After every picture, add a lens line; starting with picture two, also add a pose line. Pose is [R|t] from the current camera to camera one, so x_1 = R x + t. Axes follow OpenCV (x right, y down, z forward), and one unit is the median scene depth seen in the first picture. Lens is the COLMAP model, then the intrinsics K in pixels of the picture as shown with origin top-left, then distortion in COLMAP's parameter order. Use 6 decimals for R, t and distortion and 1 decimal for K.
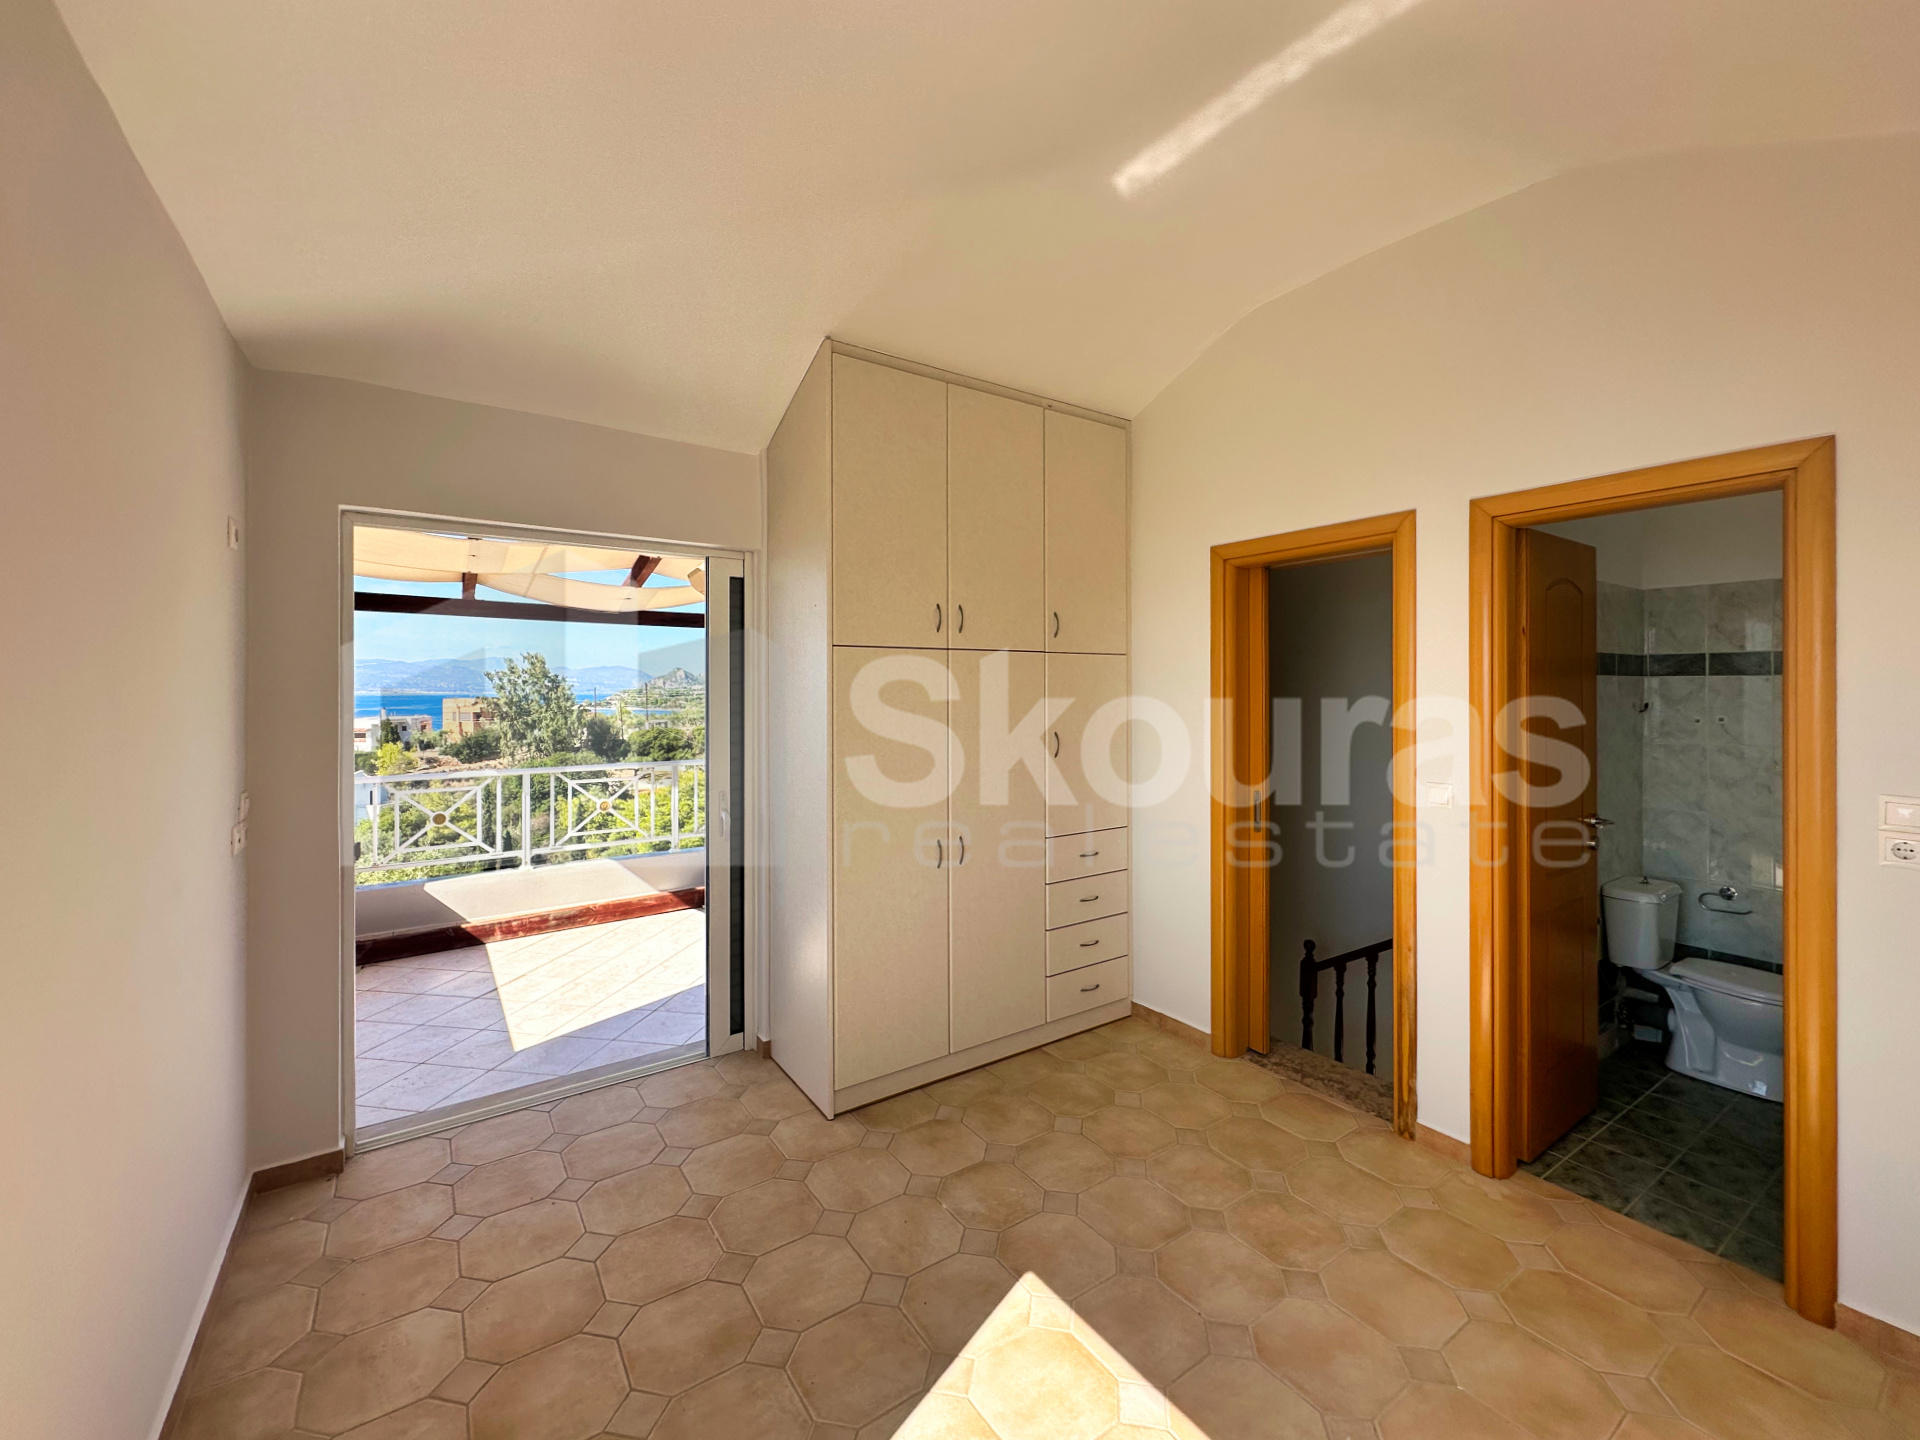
lens RADIAL K [[772.8, 0, 956.4], [0, 772.8, 697.0], [0, 0, 1]] dist [-0.001488, -0.000006]
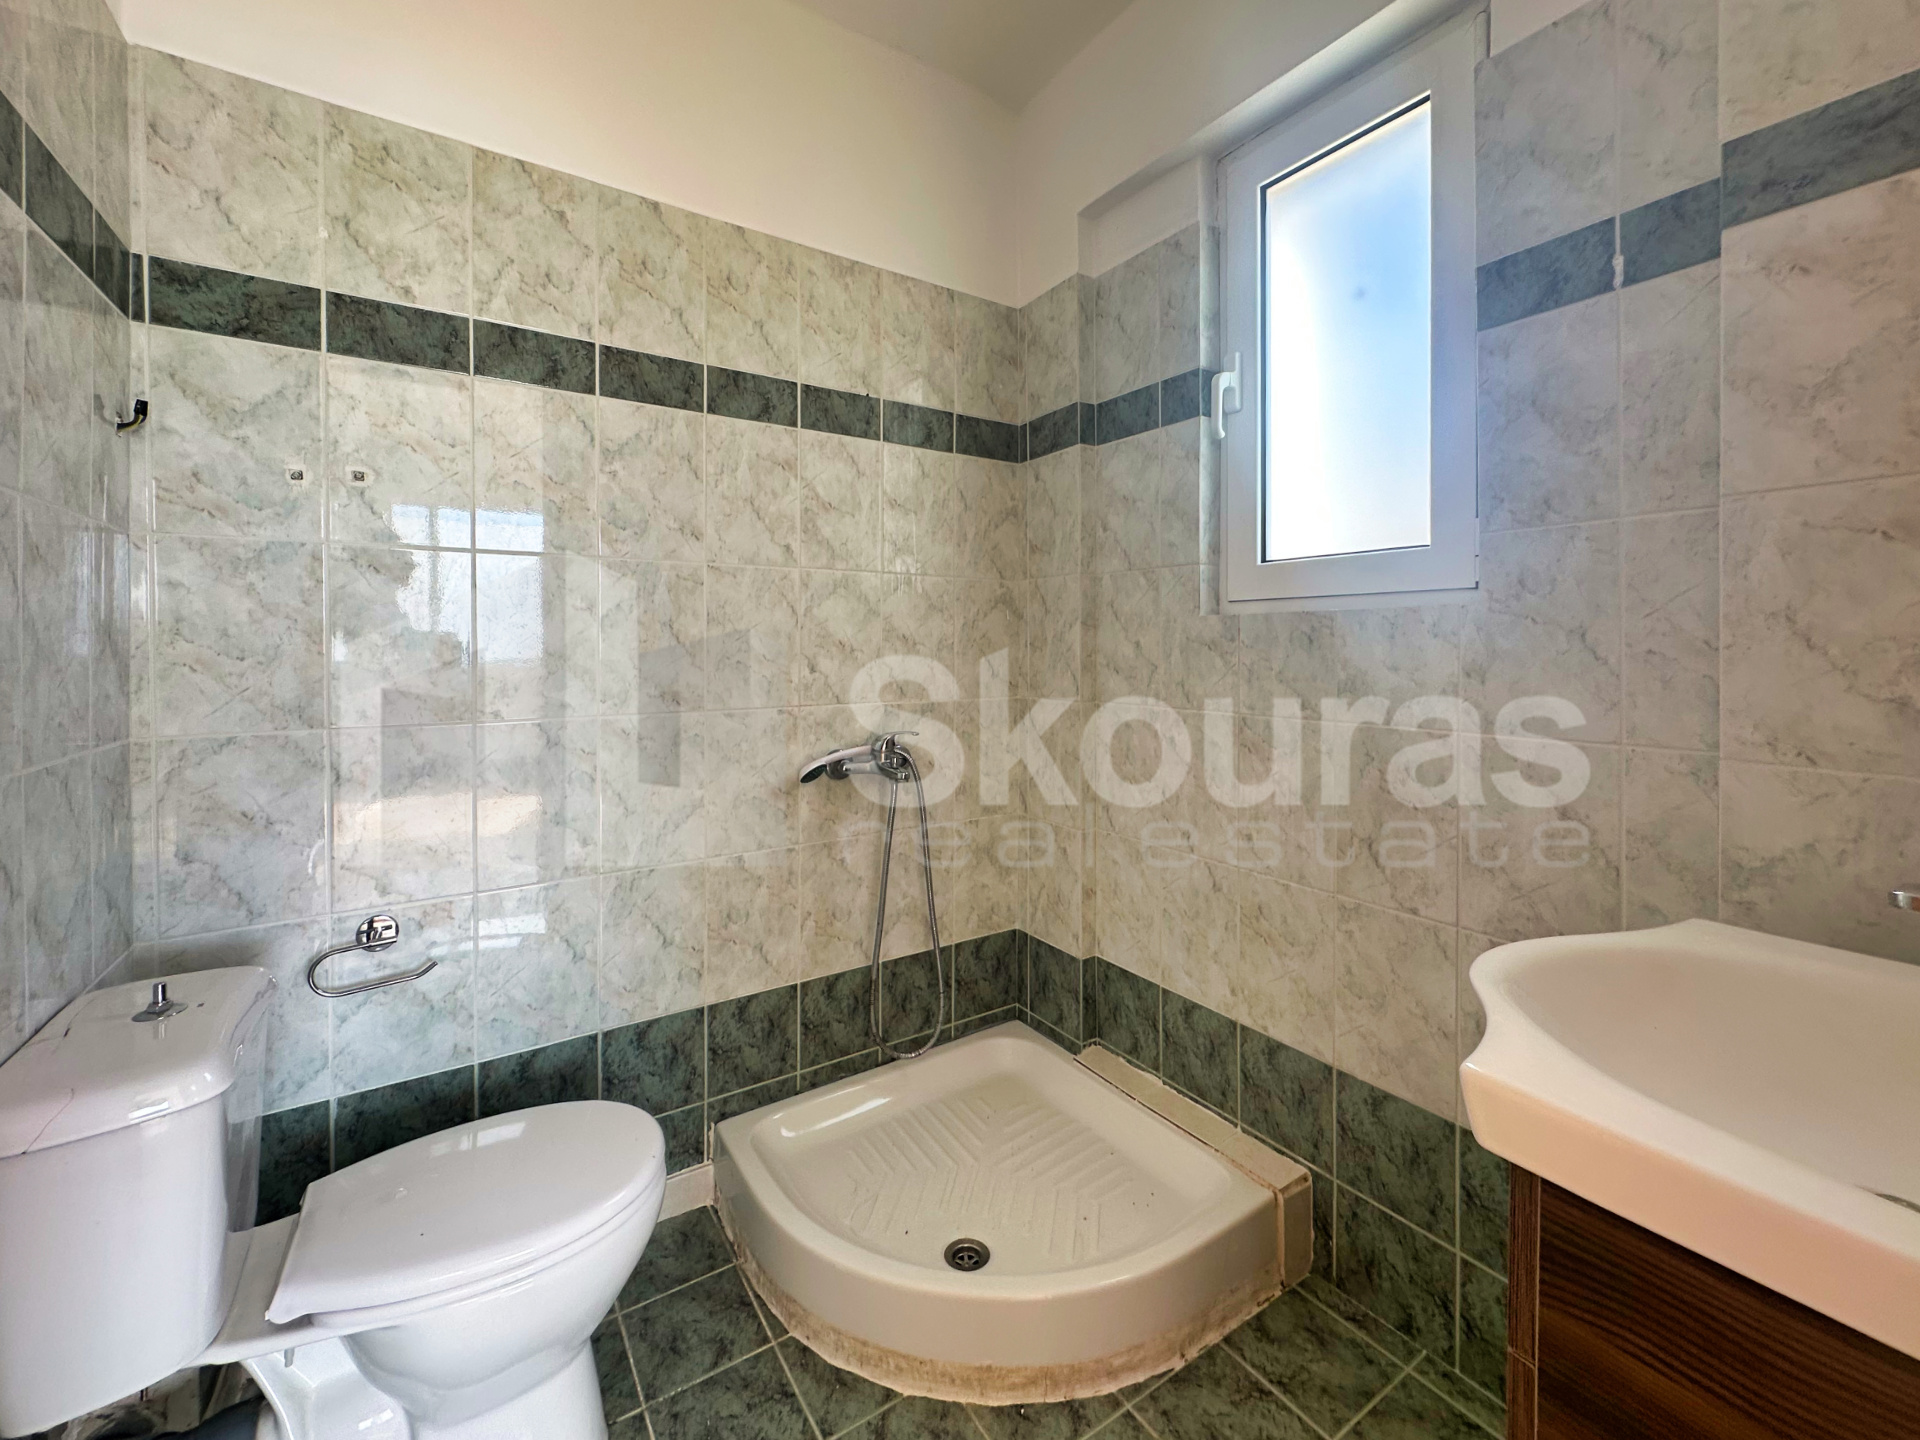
lens RADIAL K [[772.8, 0, 950.8], [0, 772.8, 655.1], [0, 0, 1]] dist [-0.001488, -0.000006]
pose [[-0.011357, -0.003176, 0.999930, 0.367702], [0.007765, 0.999965, 0.003264, 0.070115], [-0.999905, 0.007802, -0.011332, 0.430524]]
